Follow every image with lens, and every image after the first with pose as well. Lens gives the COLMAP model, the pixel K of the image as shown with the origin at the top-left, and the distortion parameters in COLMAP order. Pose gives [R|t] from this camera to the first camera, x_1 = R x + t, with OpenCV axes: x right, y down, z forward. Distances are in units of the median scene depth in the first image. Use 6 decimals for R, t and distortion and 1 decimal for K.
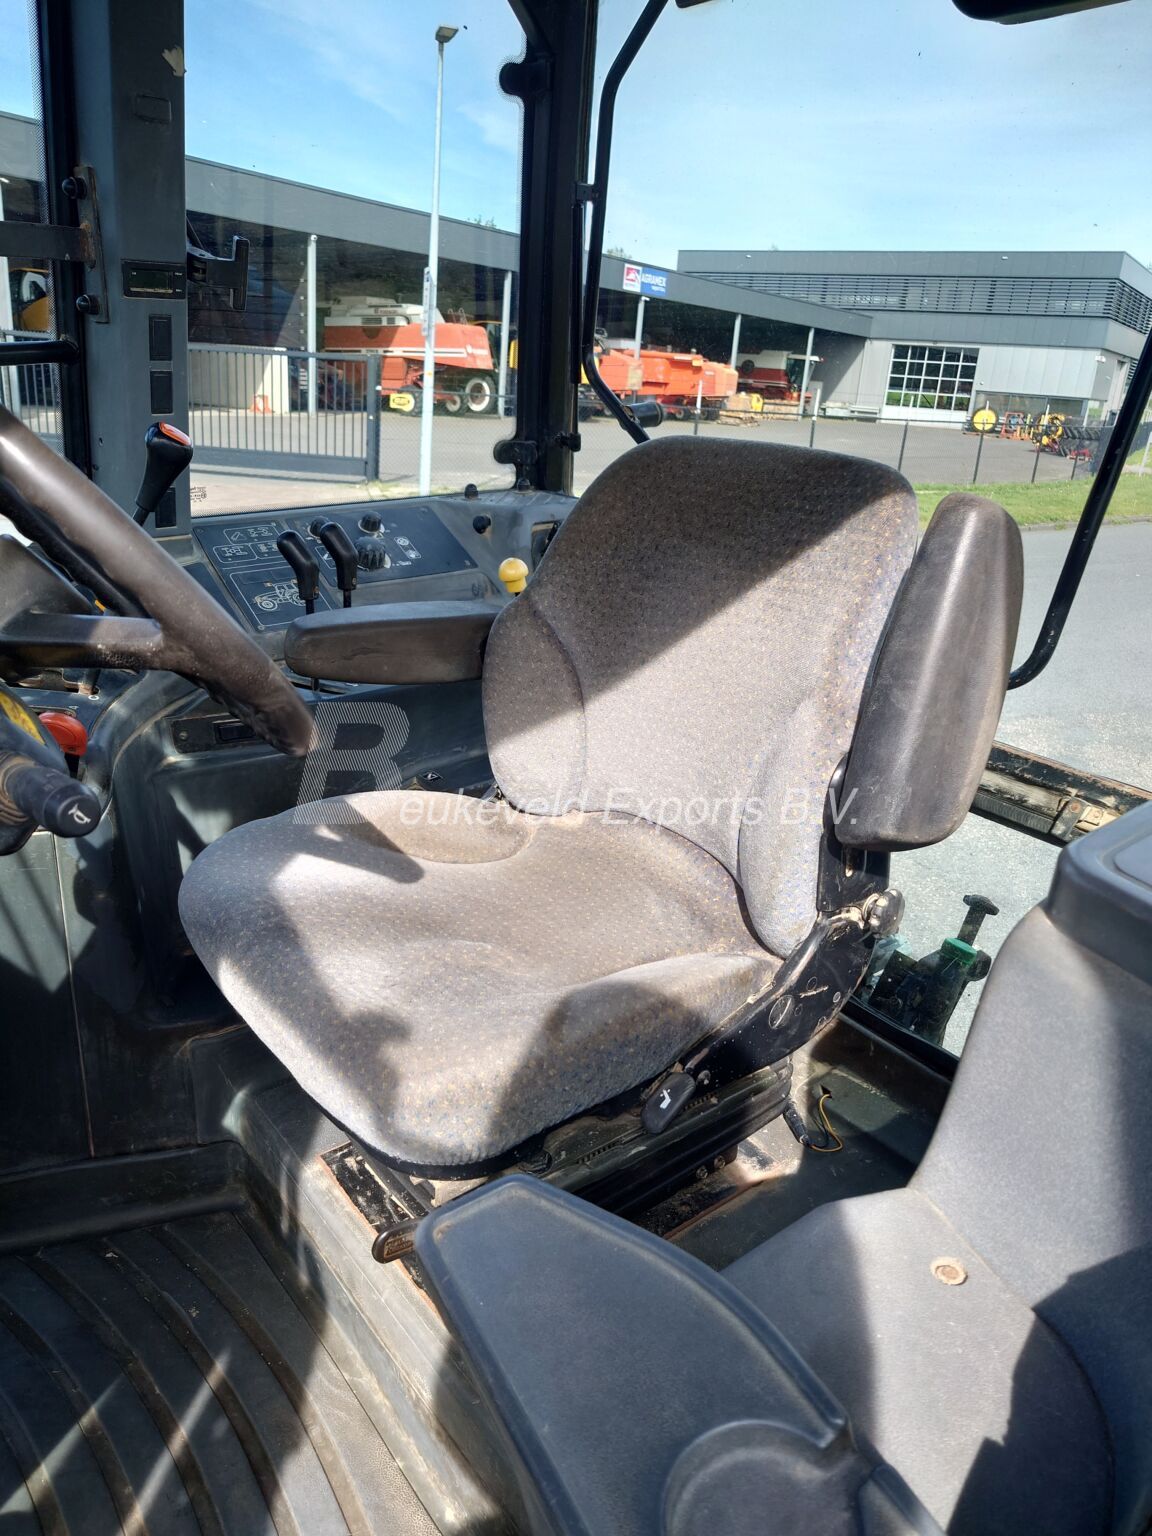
lens RADIAL K [[1166.2, 0, 547.7], [0, 1166.2, 773.1], [0, 0, 1]] dist [0.004400, 0.002706]
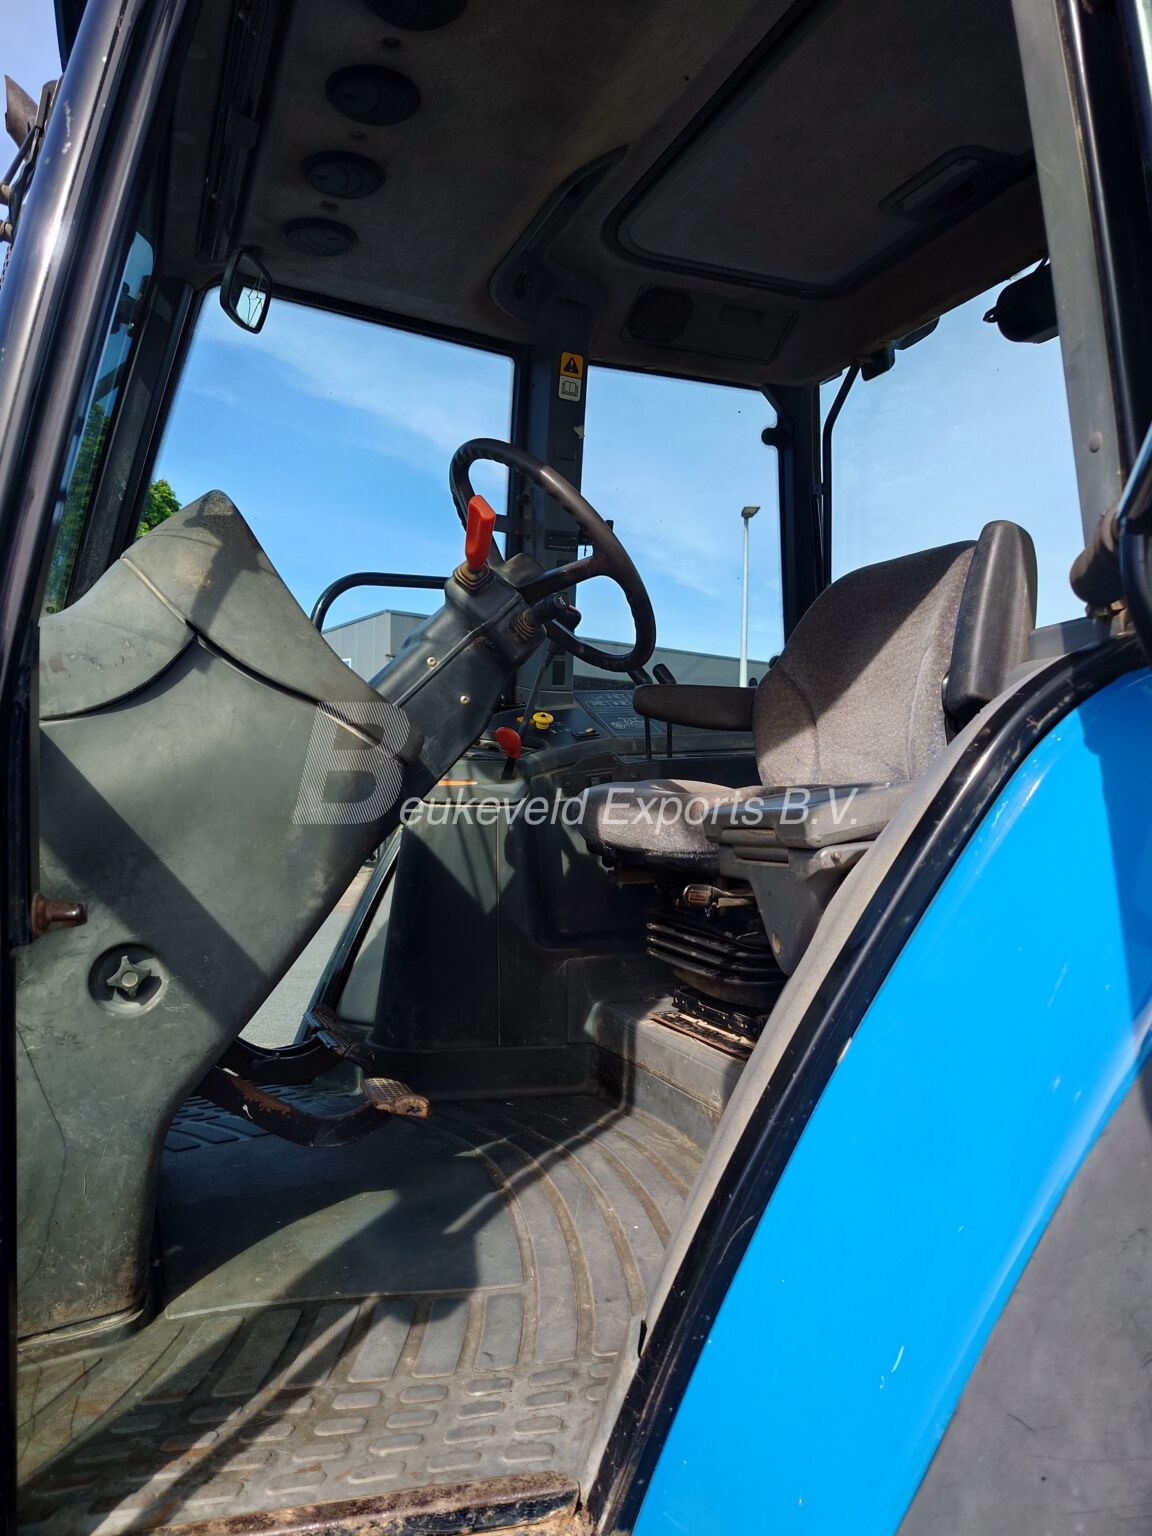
lens RADIAL K [[1181.4, 0, 576.0], [0, 1181.4, 768.0], [0, 0, 1]] dist [-0.001679, 0.000007]
pose [[0.970221, -0.057388, -0.235323, 0.081647], [-0.034589, 0.928746, -0.369100, 0.550907], [0.239737, 0.366248, 0.899104, -0.466203]]
